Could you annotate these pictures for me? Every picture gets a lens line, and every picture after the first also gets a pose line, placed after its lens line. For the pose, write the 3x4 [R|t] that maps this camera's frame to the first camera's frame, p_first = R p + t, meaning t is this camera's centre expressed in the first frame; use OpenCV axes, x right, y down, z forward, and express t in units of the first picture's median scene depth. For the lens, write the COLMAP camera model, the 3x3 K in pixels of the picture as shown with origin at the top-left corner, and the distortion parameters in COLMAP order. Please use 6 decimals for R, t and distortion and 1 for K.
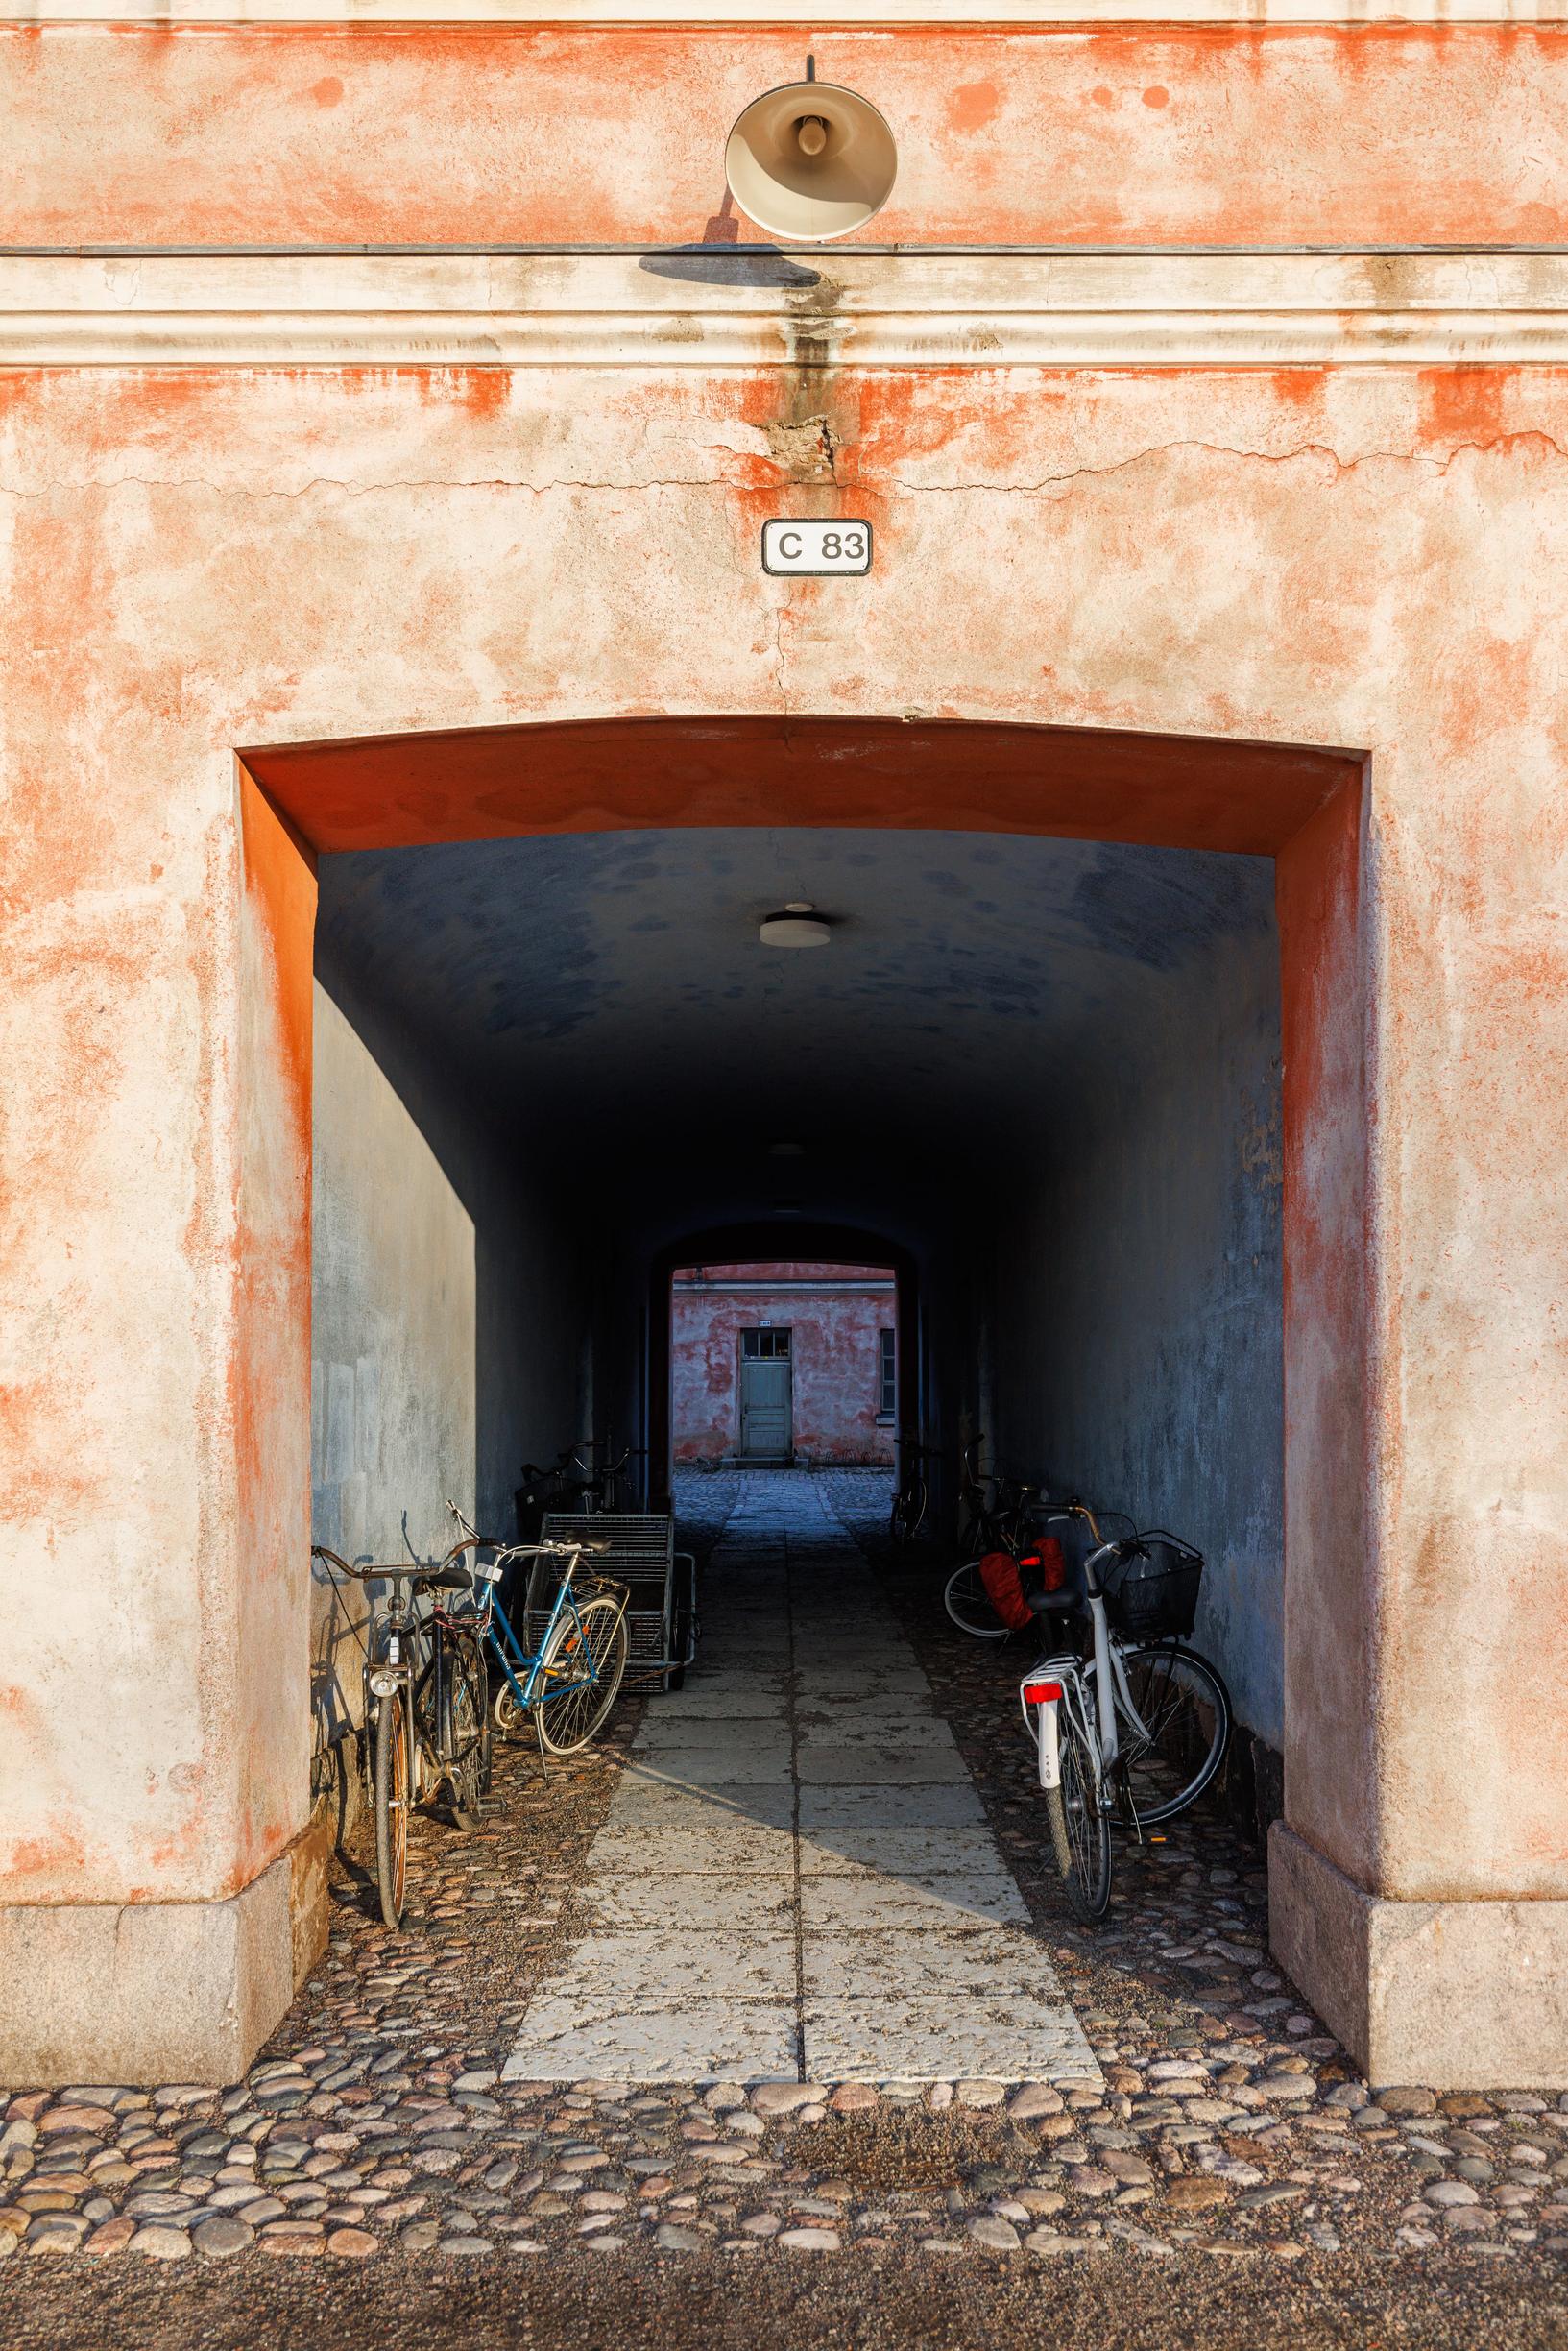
lens RADIAL K [[3291.2, 0, 784.0], [0, 3291.2, 1175.5], [0, 0, 1]] dist [0.008440, 0.022710]
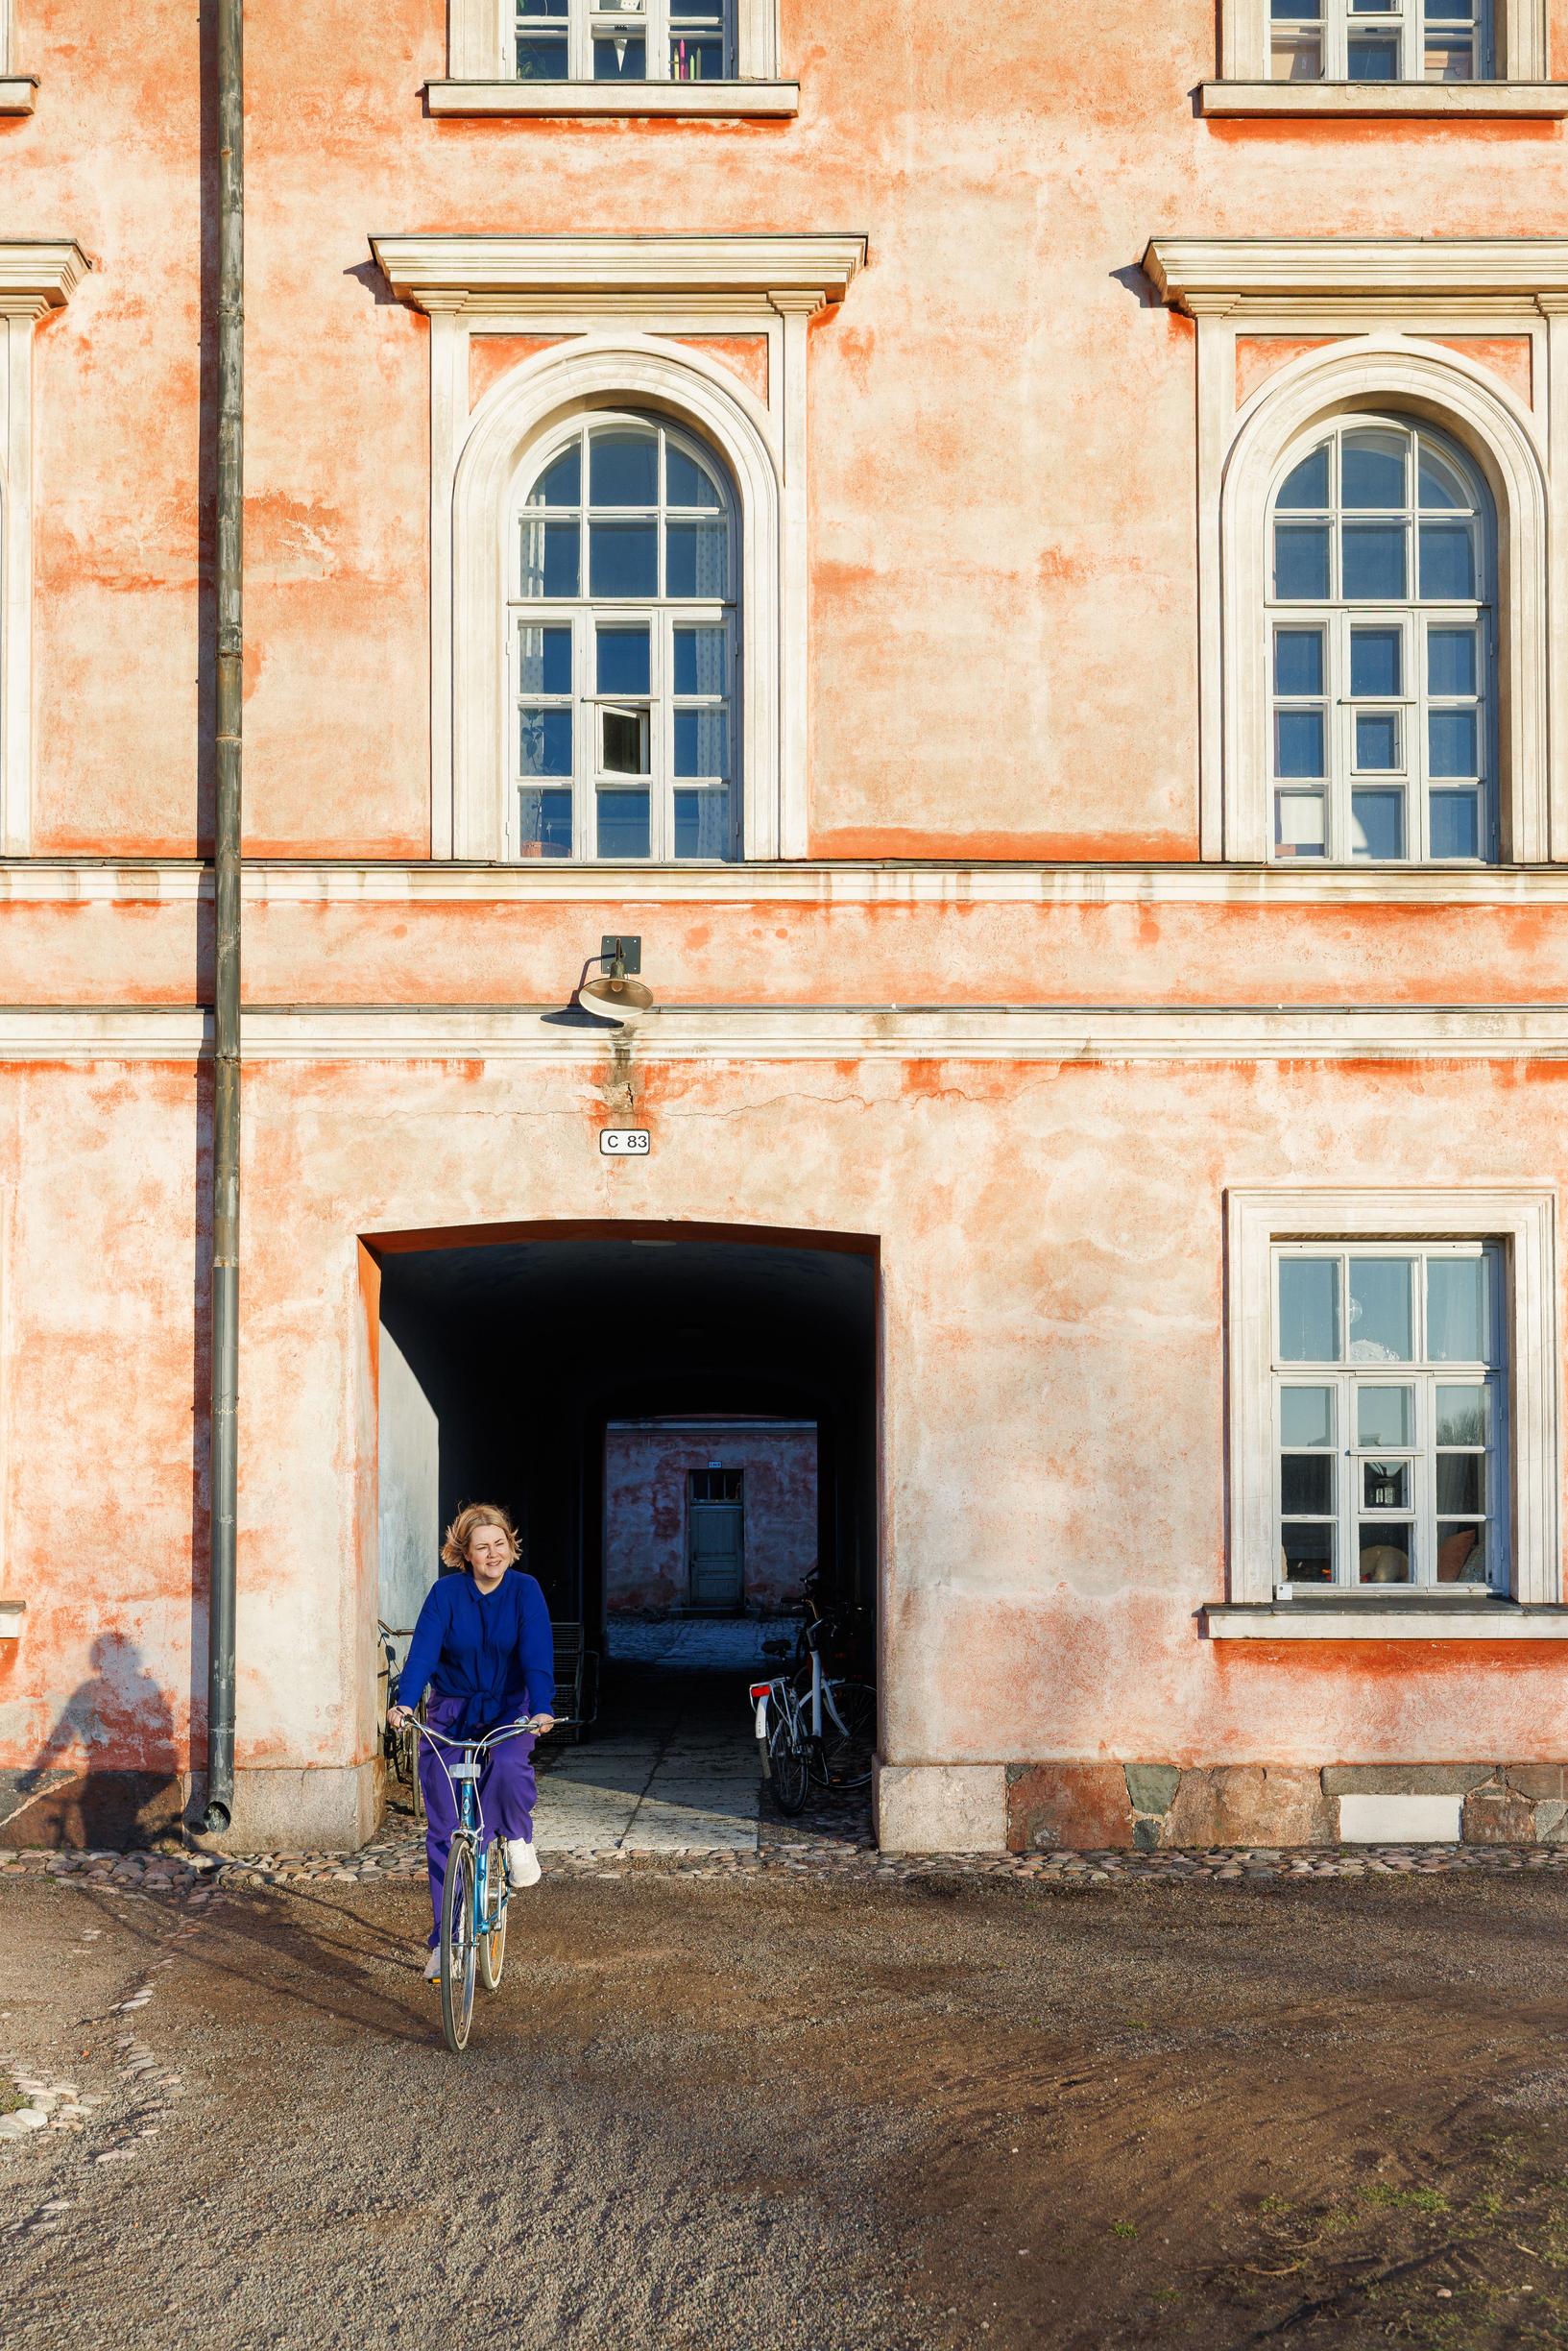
lens RADIAL K [[3543.4, 0, 757.1], [0, 3543.4, 1216.7], [0, 0, 1]] dist [0.021272, 0.015089]
pose [[0.999986, -0.000920, 0.005174, 0.084738], [0.001047, 0.999696, -0.024627, -0.083657], [-0.005149, 0.024632, 0.999683, -1.335353]]
